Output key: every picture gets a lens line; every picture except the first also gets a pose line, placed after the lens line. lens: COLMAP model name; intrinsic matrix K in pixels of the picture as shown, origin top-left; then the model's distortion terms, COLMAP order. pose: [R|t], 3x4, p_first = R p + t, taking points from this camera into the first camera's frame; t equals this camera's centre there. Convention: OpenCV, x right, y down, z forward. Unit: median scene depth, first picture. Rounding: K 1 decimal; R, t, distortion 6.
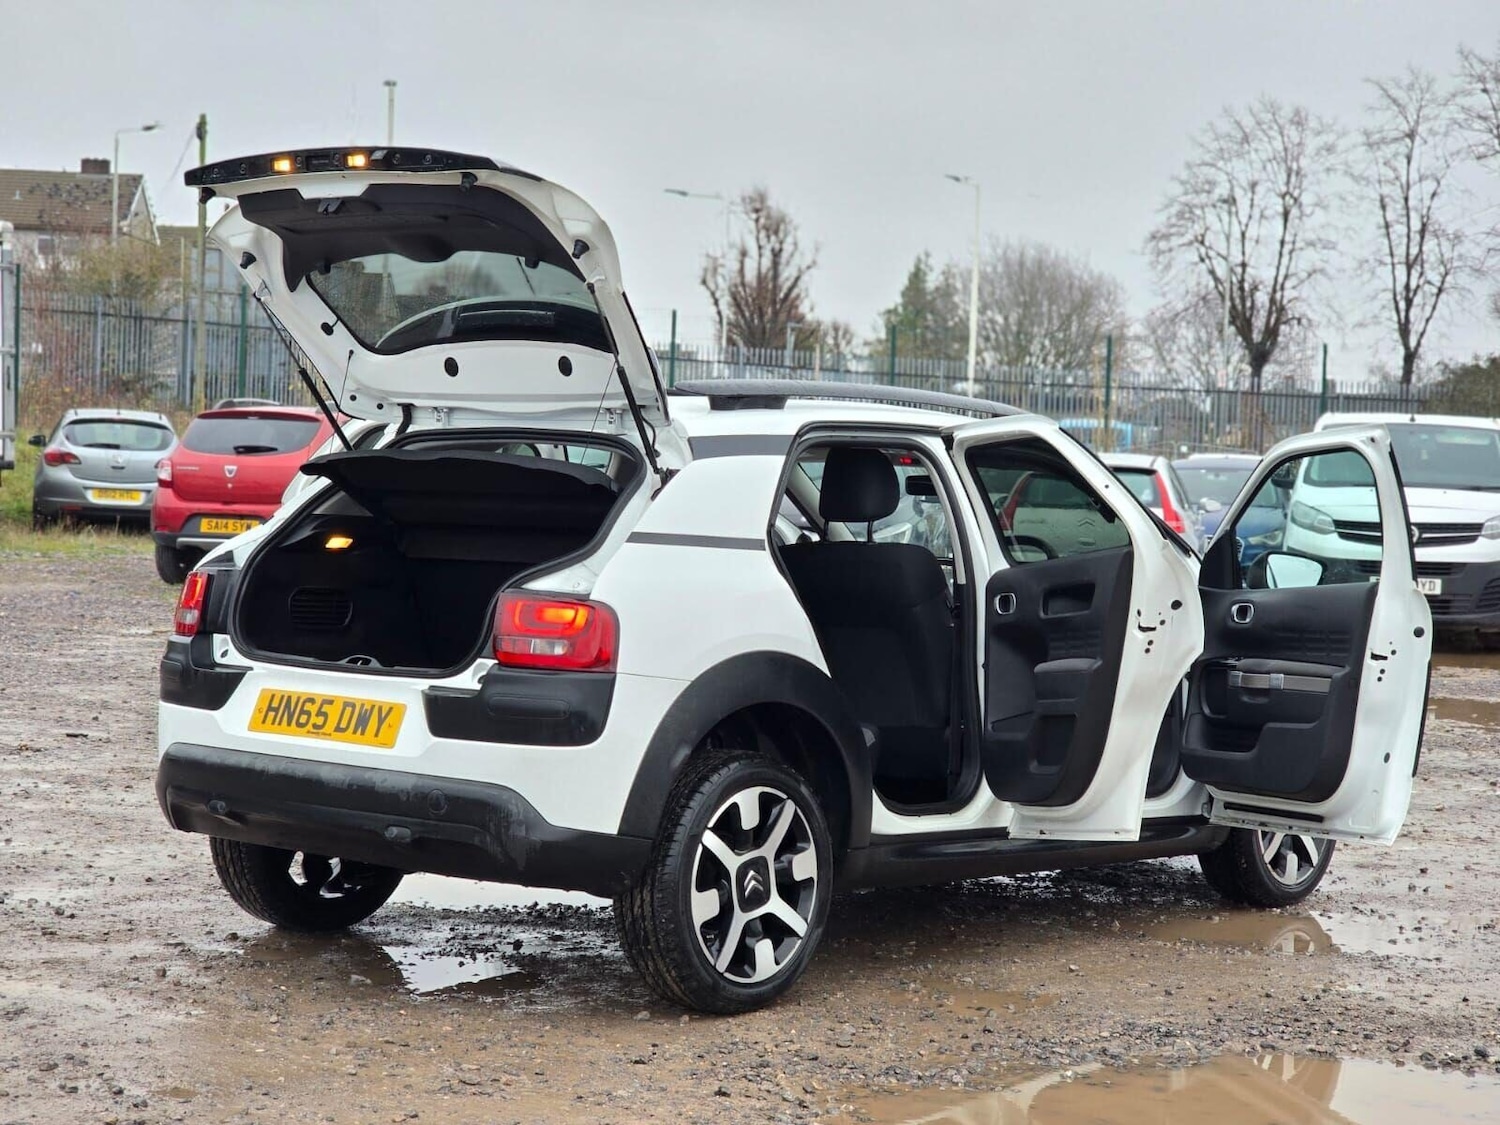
lens RADIAL K [[3066.6, 0, 749.1], [0, 3066.6, 530.9], [0, 0, 1]] dist [0.043673, 0.368727]
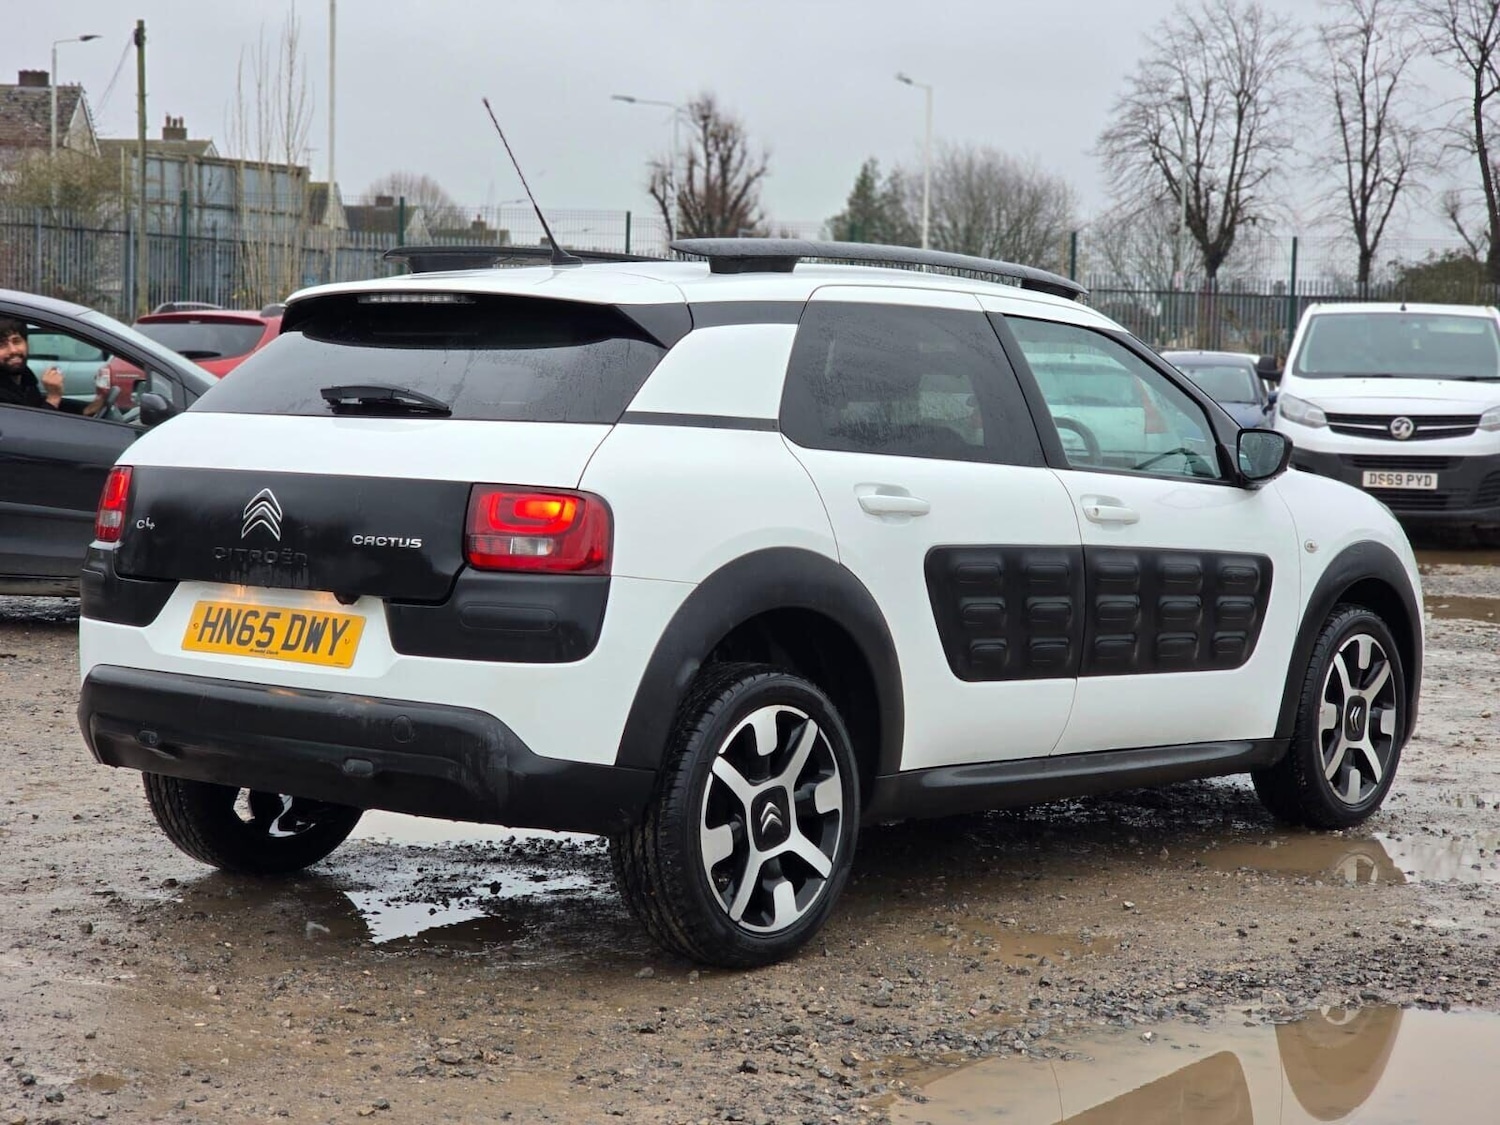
lens RADIAL K [[3066.6, 0, 749.1], [0, 3066.6, 530.9], [0, 0, 1]] dist [0.043673, 0.368727]
pose [[0.999786, -0.013455, 0.015723, -0.014938], [0.012990, 0.999485, 0.029340, 0.007596], [-0.016110, -0.029129, 0.999446, 0.120318]]
